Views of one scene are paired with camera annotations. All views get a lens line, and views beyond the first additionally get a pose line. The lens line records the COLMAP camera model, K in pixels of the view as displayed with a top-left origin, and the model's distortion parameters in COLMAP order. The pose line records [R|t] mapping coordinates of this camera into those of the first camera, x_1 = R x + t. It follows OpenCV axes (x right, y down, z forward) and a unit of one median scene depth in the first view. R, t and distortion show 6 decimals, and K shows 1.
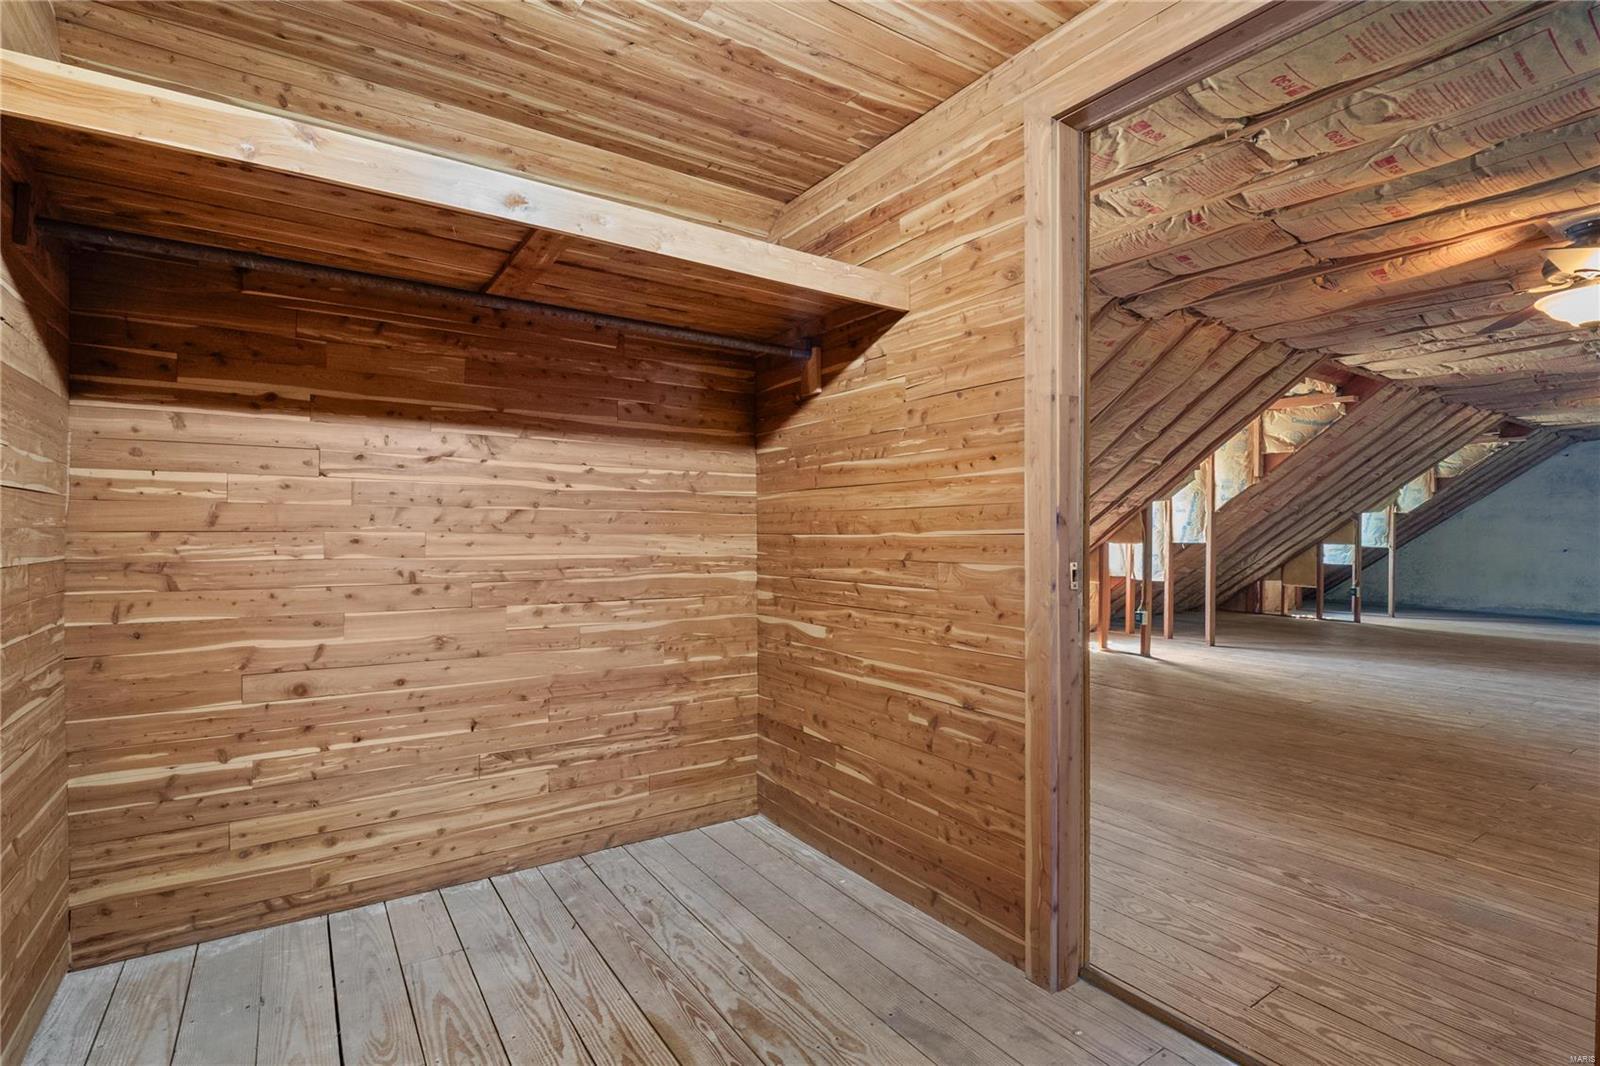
lens RADIAL K [[744.3, 0, 799.0], [0, 744.3, 533.0], [0, 0, 1]] dist [-0.012290, -0.000634]
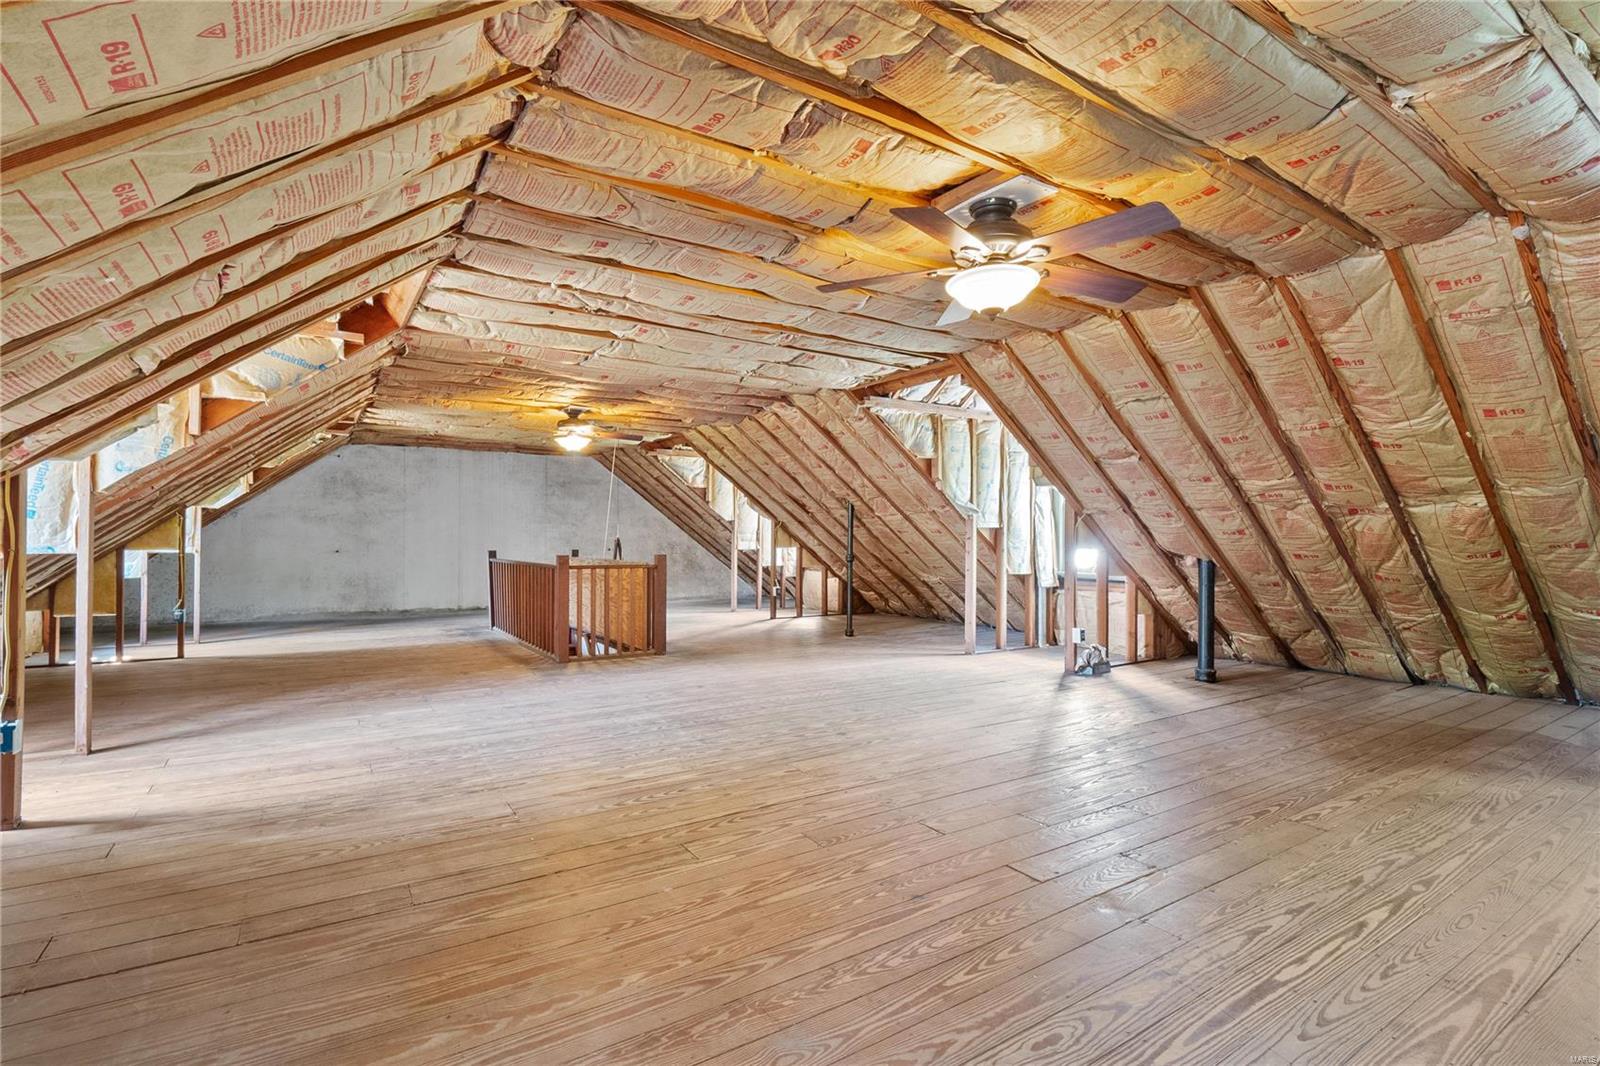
lens RADIAL K [[744.3, 0, 799.9], [0, 744.3, 533.6], [0, 0, 1]] dist [-0.012290, -0.000634]
pose [[0.007024, 0.001656, 0.999974, 0.041235], [-0.001576, 0.999997, -0.001645, 0.000078], [-0.999974, -0.001564, 0.007026, 0.392428]]
